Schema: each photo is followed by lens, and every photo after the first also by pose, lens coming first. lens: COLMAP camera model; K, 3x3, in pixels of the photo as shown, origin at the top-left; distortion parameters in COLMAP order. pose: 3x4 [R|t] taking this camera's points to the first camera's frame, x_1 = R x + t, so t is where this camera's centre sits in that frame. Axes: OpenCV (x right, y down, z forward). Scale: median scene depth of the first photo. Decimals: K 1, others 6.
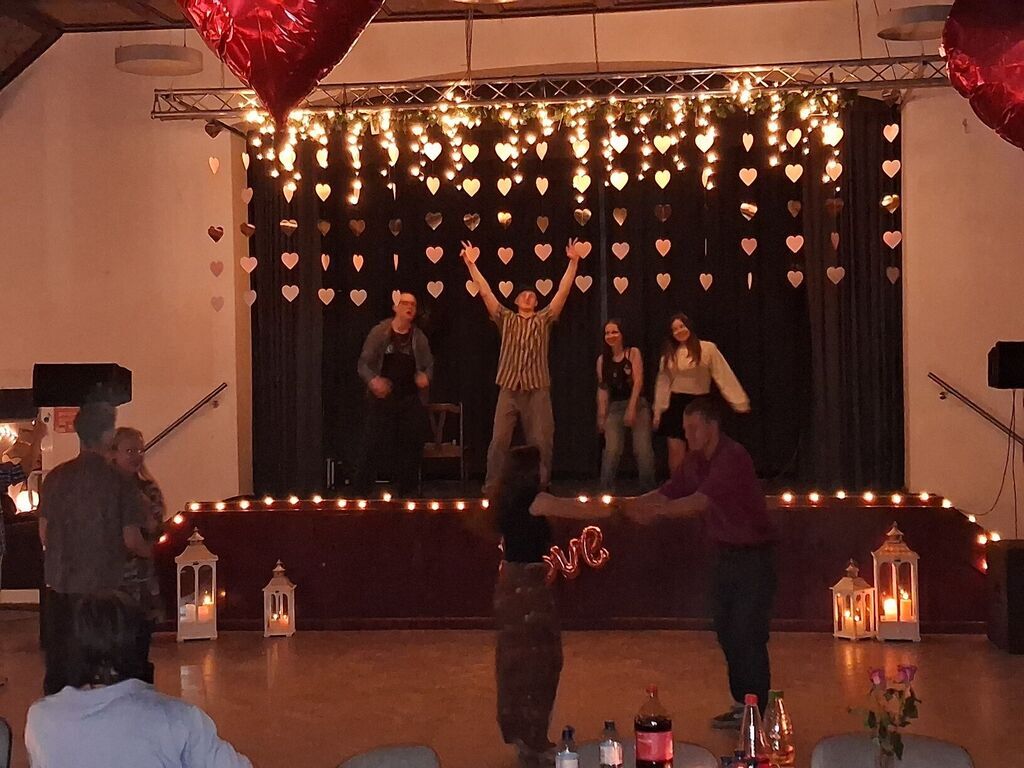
lens RADIAL K [[1590.7, 0, 512.0], [0, 1590.7, 384.0], [0, 0, 1]] dist [0.285045, 0.073943]
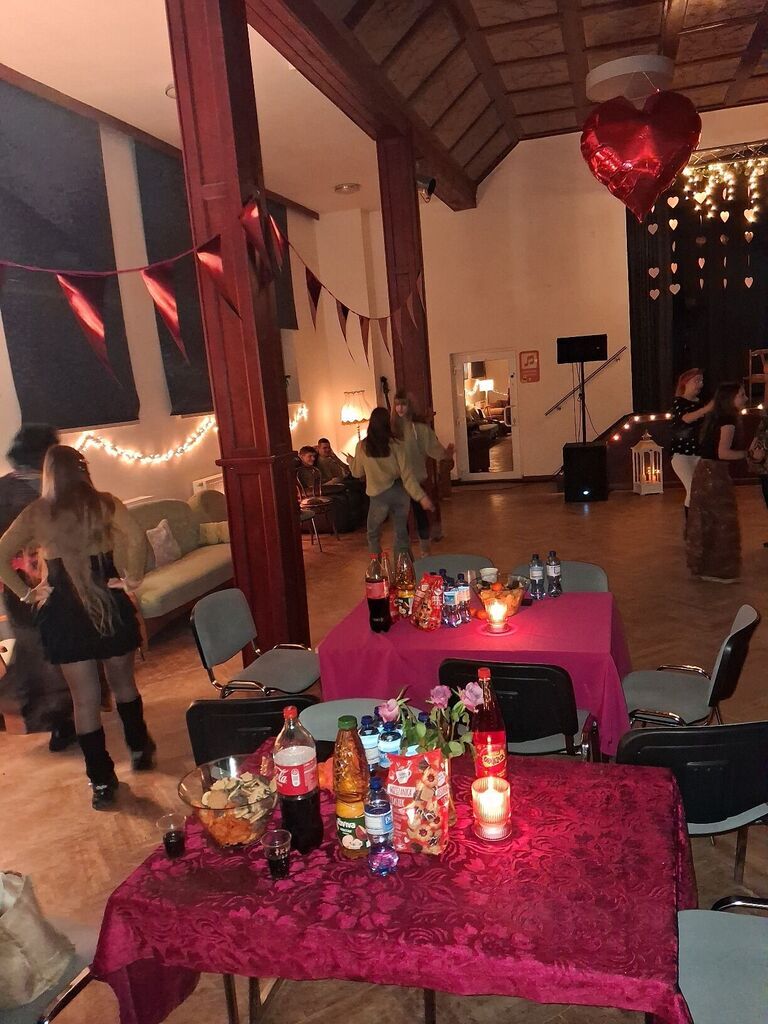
lens RADIAL K [[802.5, 0, 385.2], [0, 802.5, 530.2], [0, 0, 1]] dist [0.059265, -0.064855]
pose [[0.990472, -0.041543, -0.131301, -0.368766], [0.068203, 0.976254, 0.205611, -0.003954], [0.119641, -0.212607, 0.969786, 0.104371]]
